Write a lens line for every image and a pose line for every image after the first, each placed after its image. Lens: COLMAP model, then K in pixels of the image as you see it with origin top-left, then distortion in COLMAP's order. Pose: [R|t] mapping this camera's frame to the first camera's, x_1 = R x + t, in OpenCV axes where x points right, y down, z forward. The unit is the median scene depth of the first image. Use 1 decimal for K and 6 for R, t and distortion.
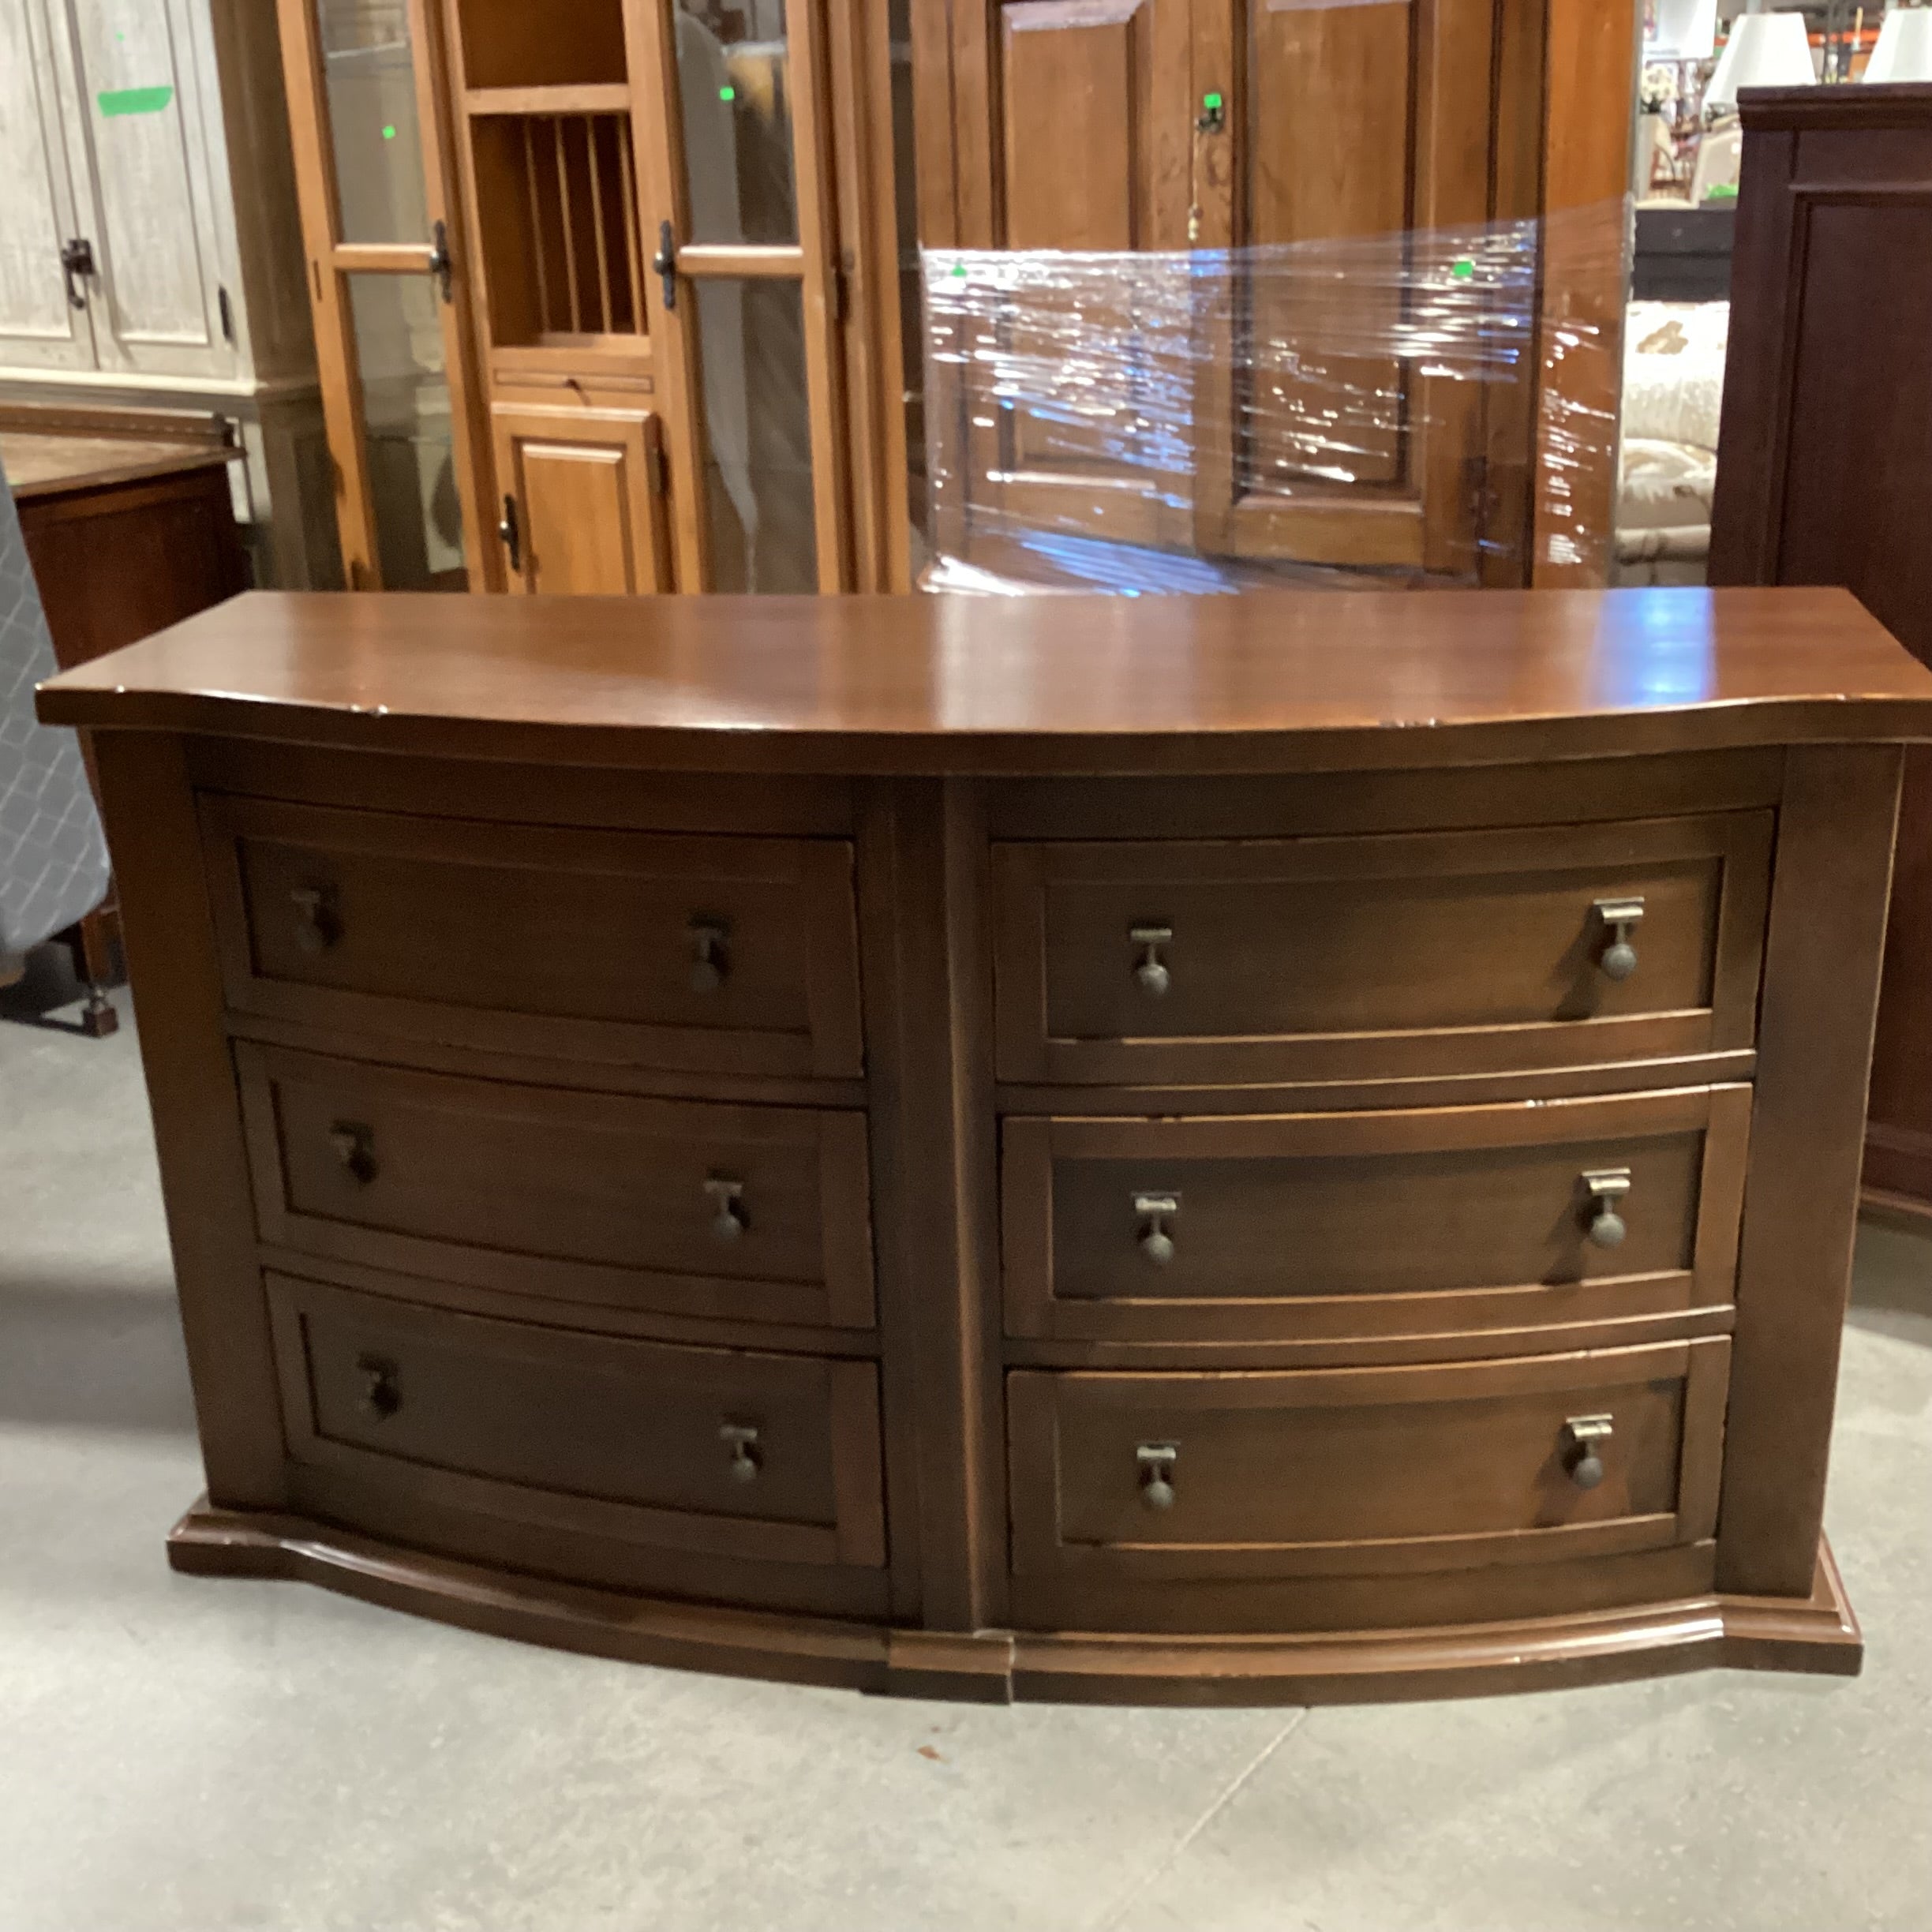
lens RADIAL K [[2339.3, 0, 966.0], [0, 2339.3, 966.0], [0, 0, 1]] dist [0.117895, -0.259113]
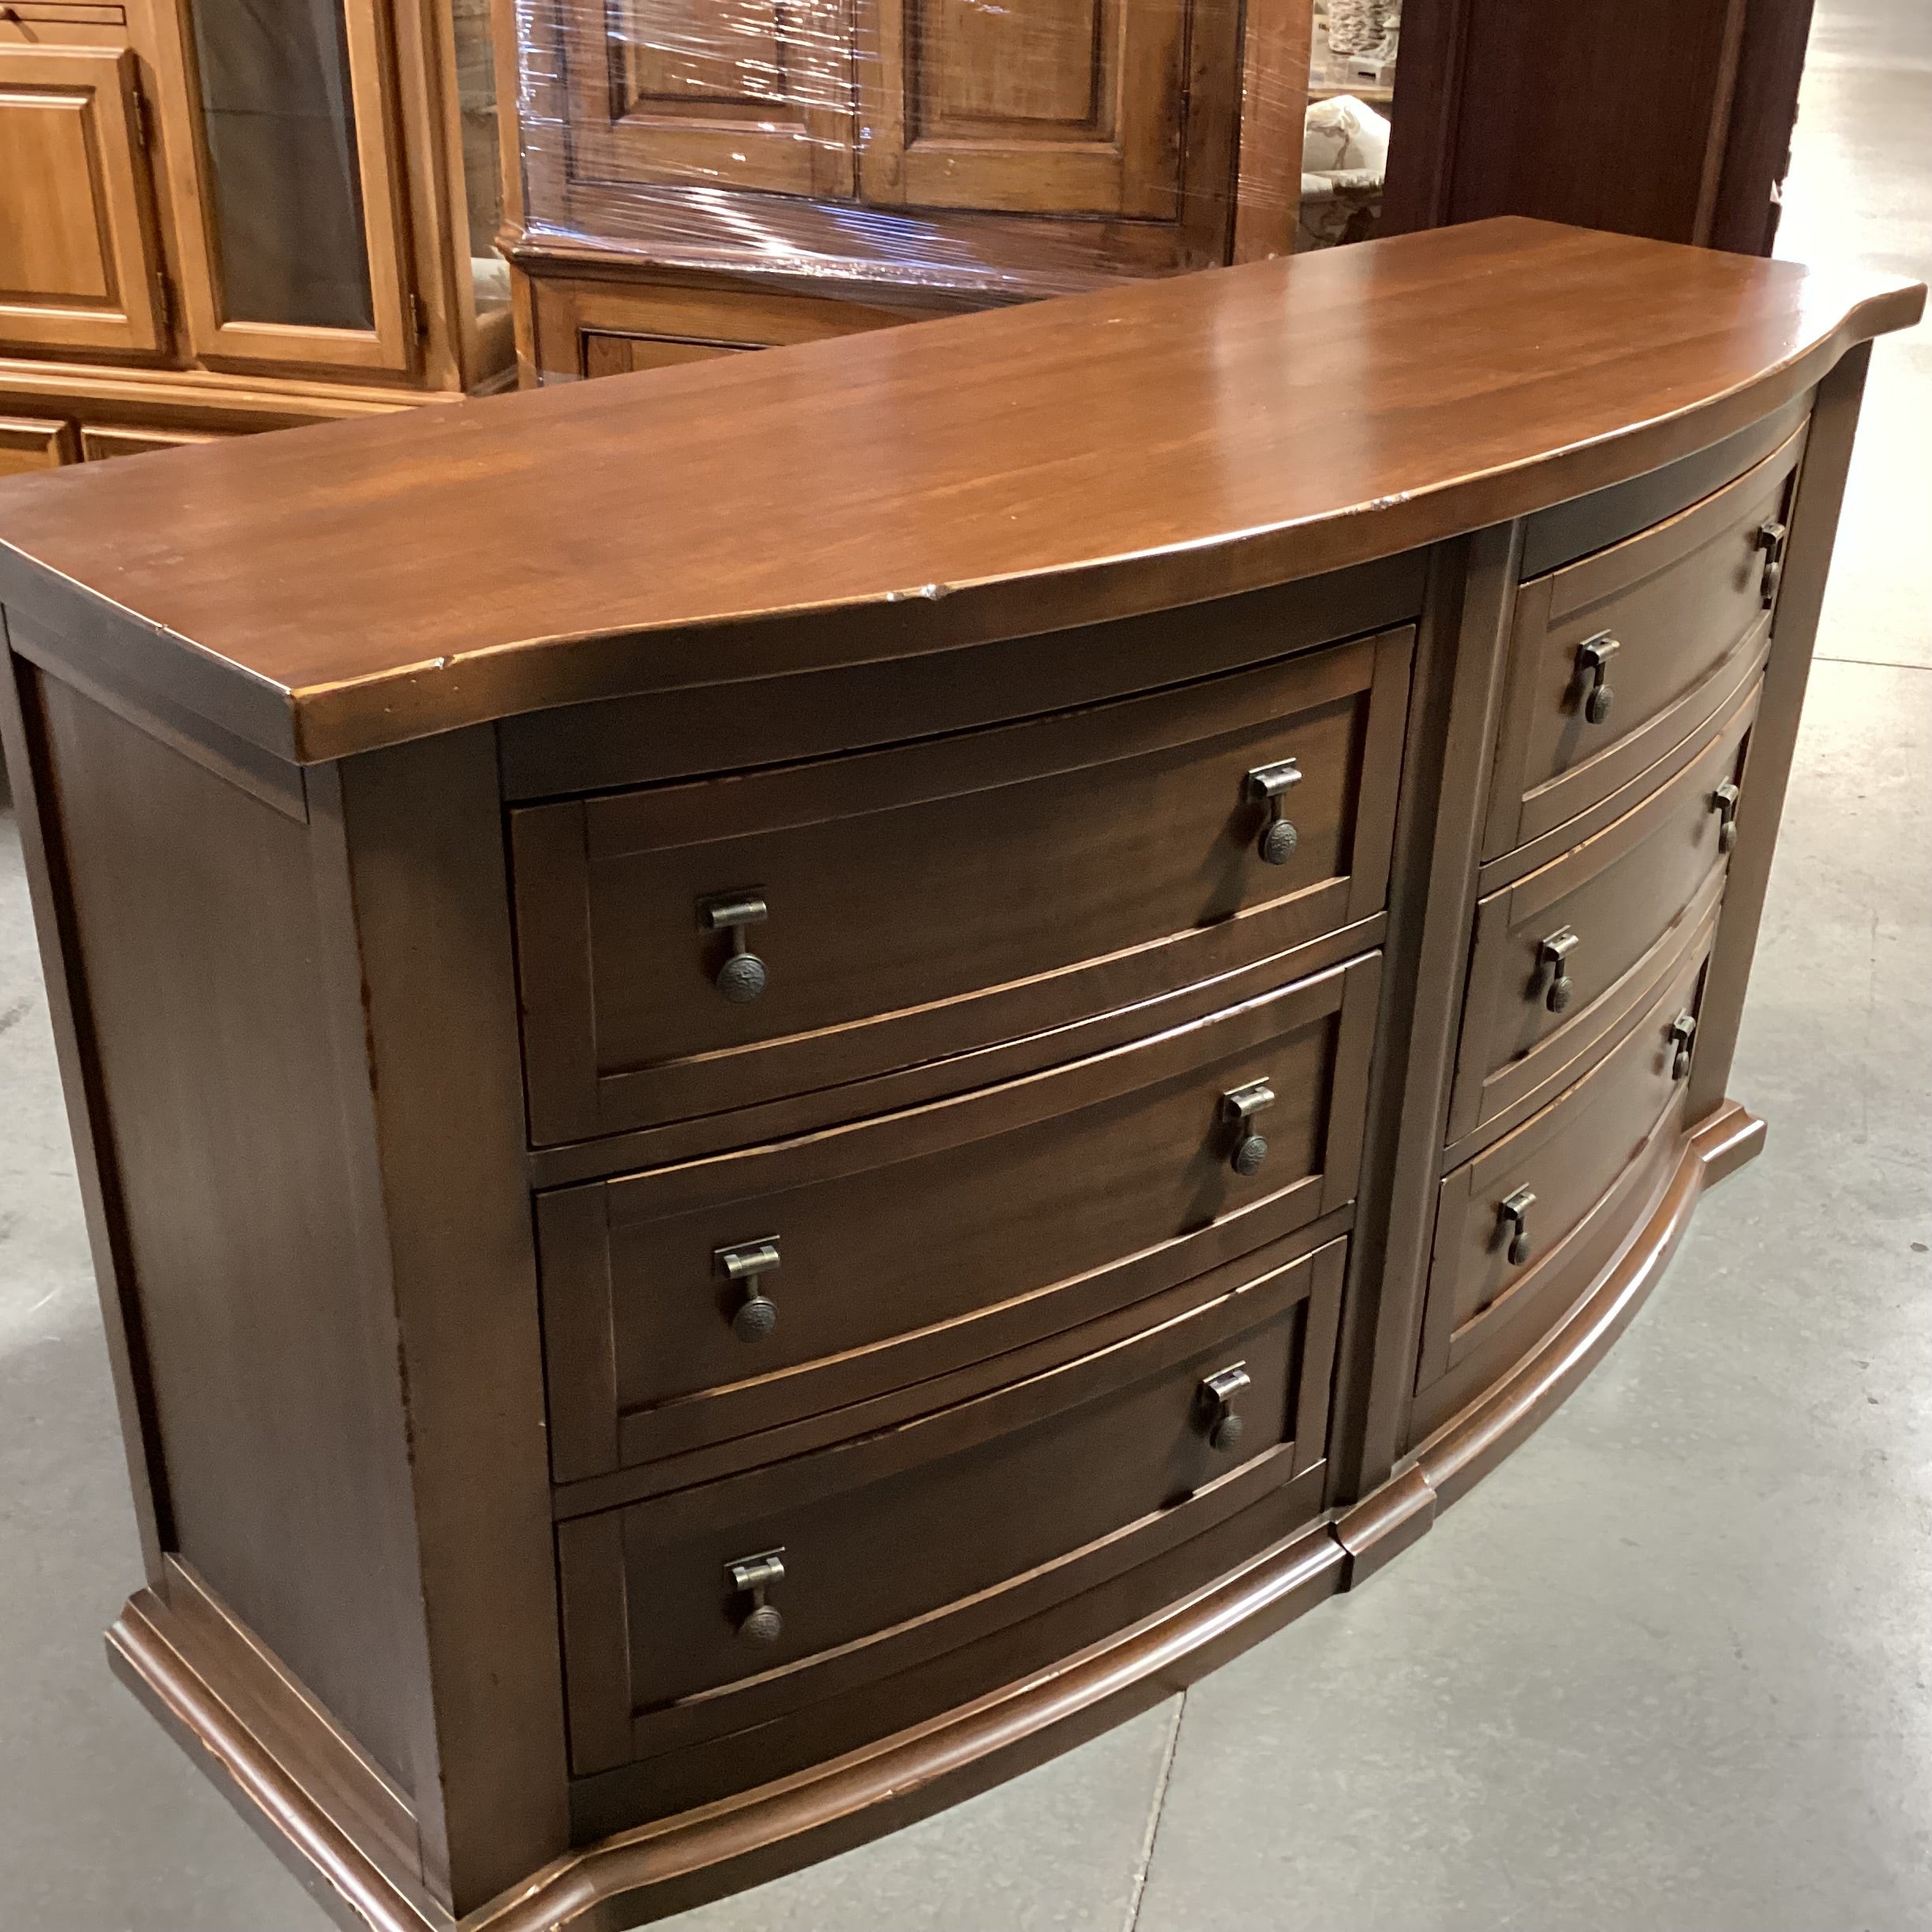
lens RADIAL K [[2327.6, 0, 966.0], [0, 2327.6, 966.0], [0, 0, 1]] dist [0.120843, -0.250074]
pose [[0.922146, -0.132144, 0.363572, -0.244097], [0.086348, 0.986446, 0.139527, -0.001041], [-0.377082, -0.097271, 0.921058, 0.080959]]
